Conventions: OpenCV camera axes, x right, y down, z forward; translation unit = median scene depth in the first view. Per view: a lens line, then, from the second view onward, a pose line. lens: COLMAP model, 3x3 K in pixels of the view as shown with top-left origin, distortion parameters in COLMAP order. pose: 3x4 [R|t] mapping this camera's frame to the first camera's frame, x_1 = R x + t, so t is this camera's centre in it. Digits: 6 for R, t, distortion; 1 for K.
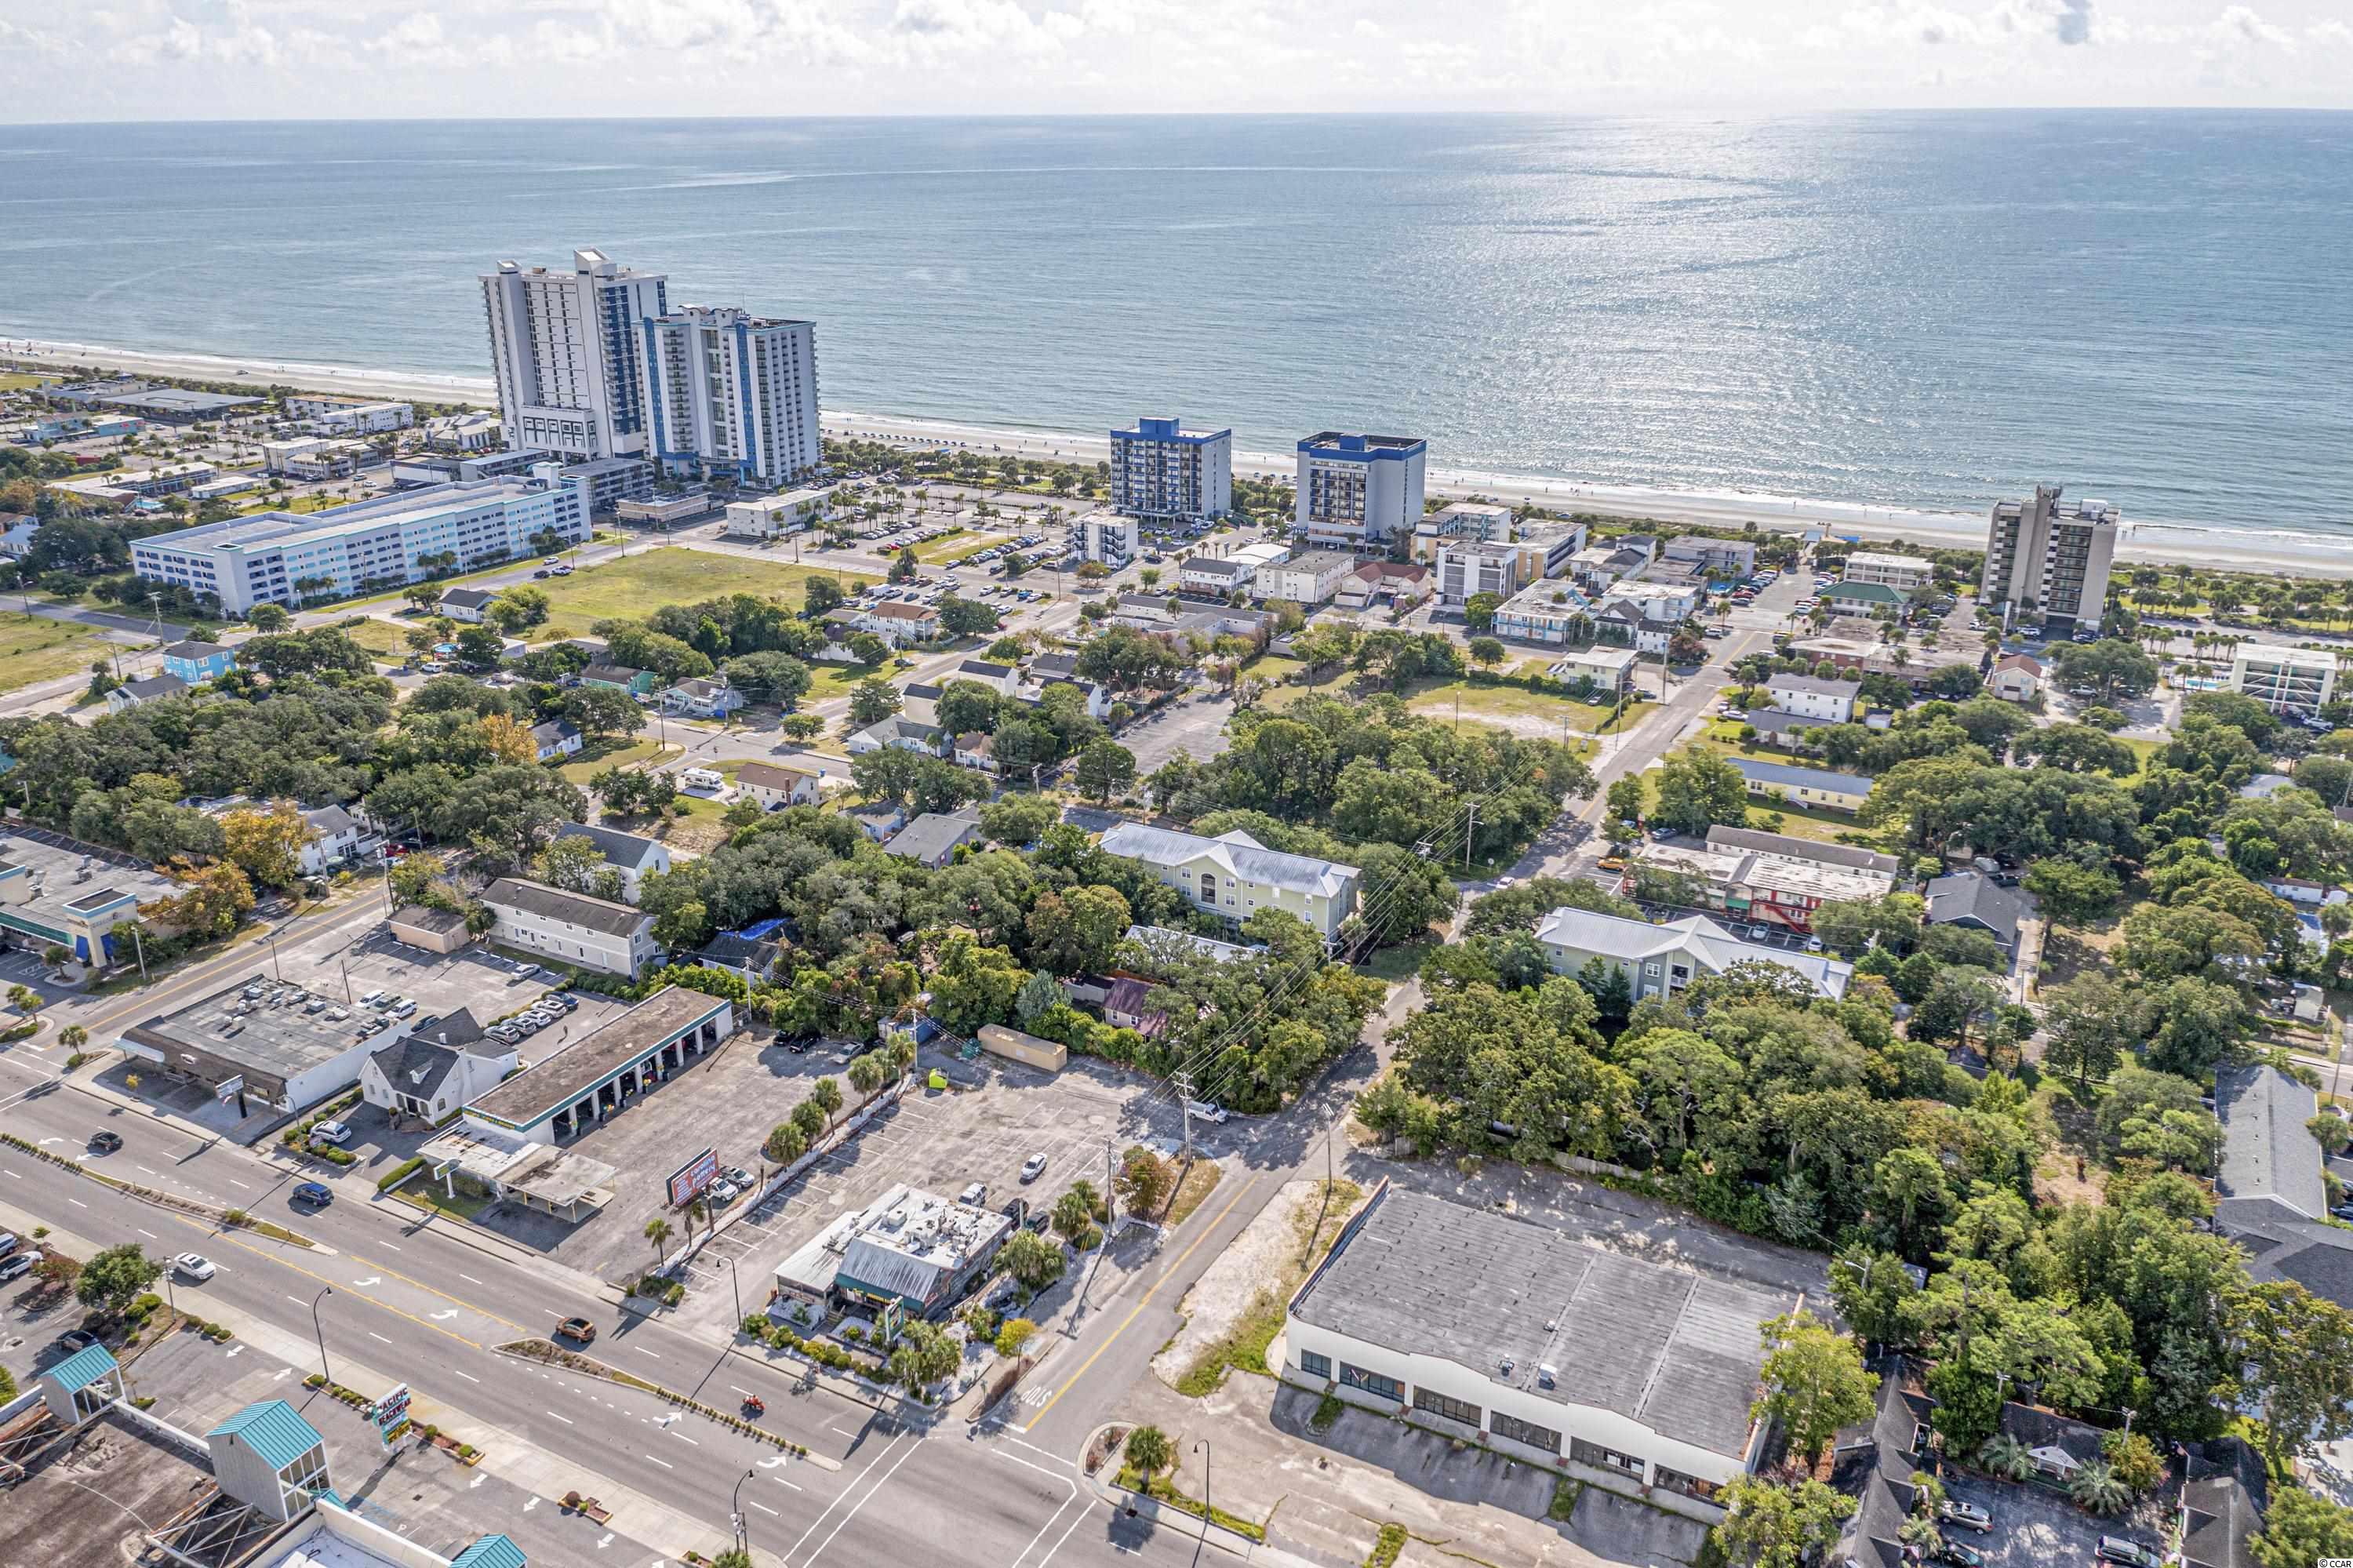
lens RADIAL K [[1829.0, 0, 1176.5], [0, 1829.0, 784.0], [0, 0, 1]] dist [-0.025861, 0.048135]
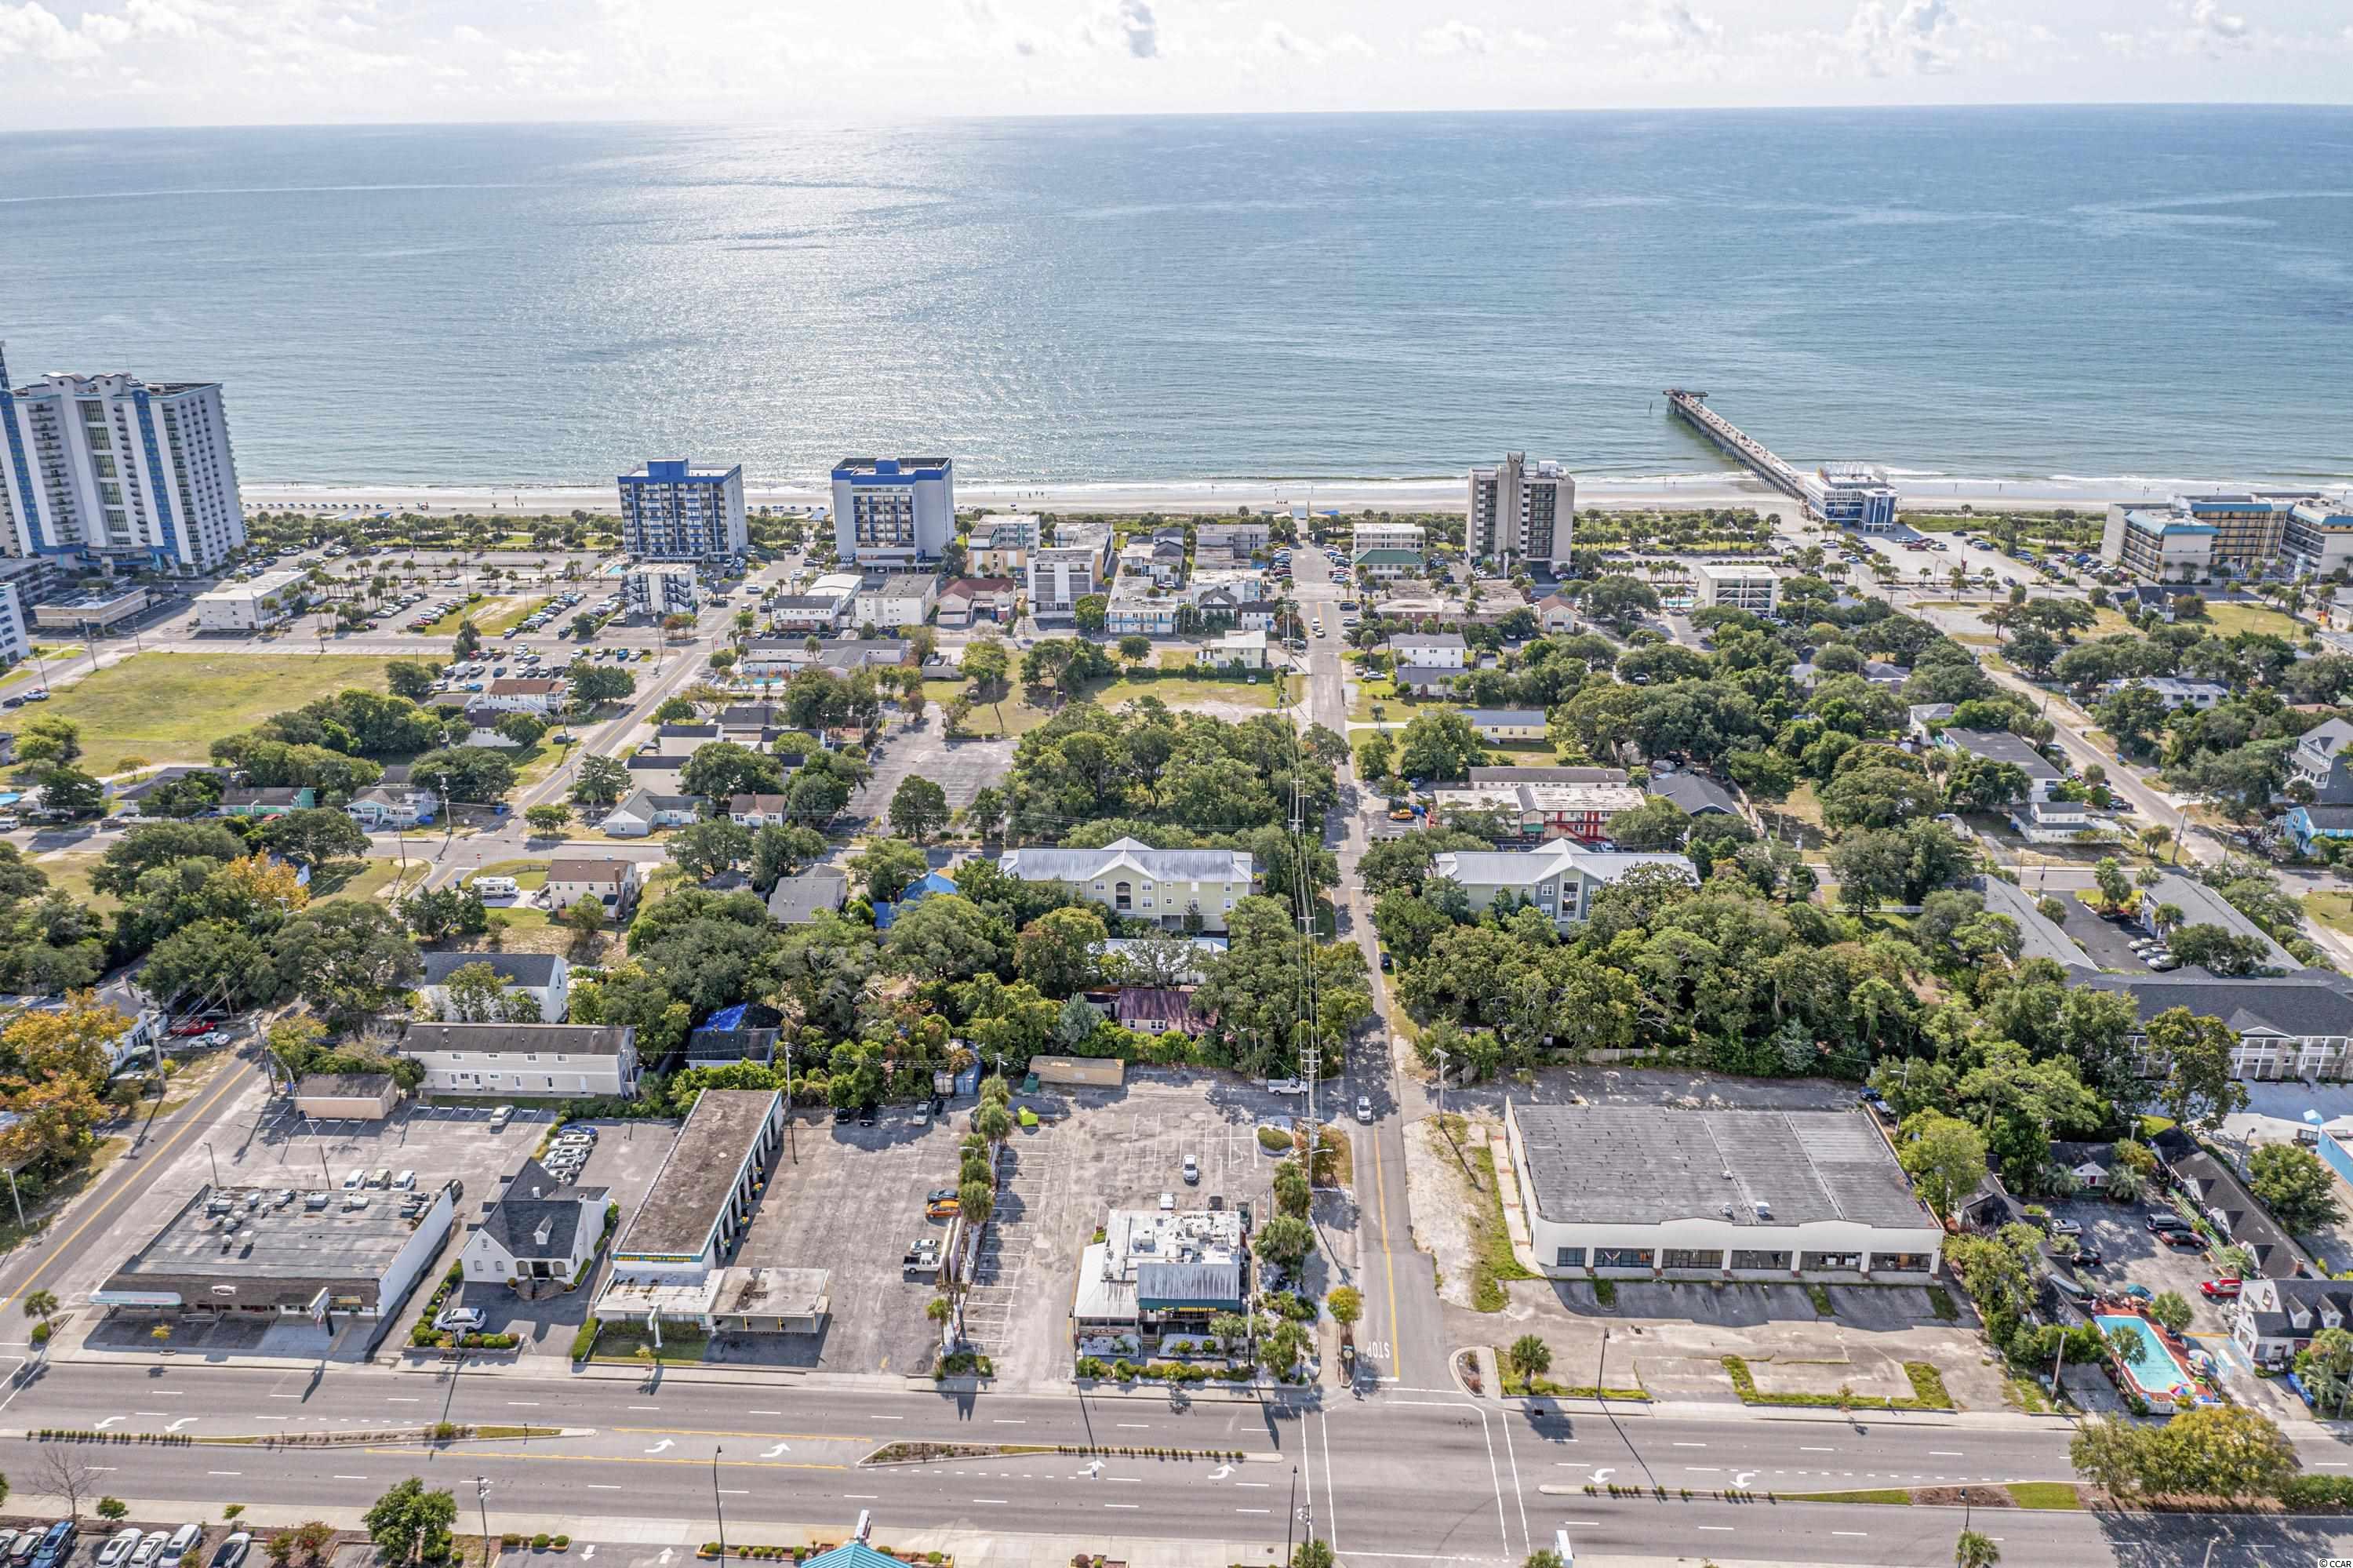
lens RADIAL K [[1829.0, 0, 1176.5], [0, 1829.0, 784.0], [0, 0, 1]] dist [-0.025861, 0.048135]
pose [[0.902175, -0.154480, 0.402760, -0.261731], [0.156204, 0.987305, 0.028790, -0.022541], [-0.402095, 0.036939, 0.914853, 0.016618]]
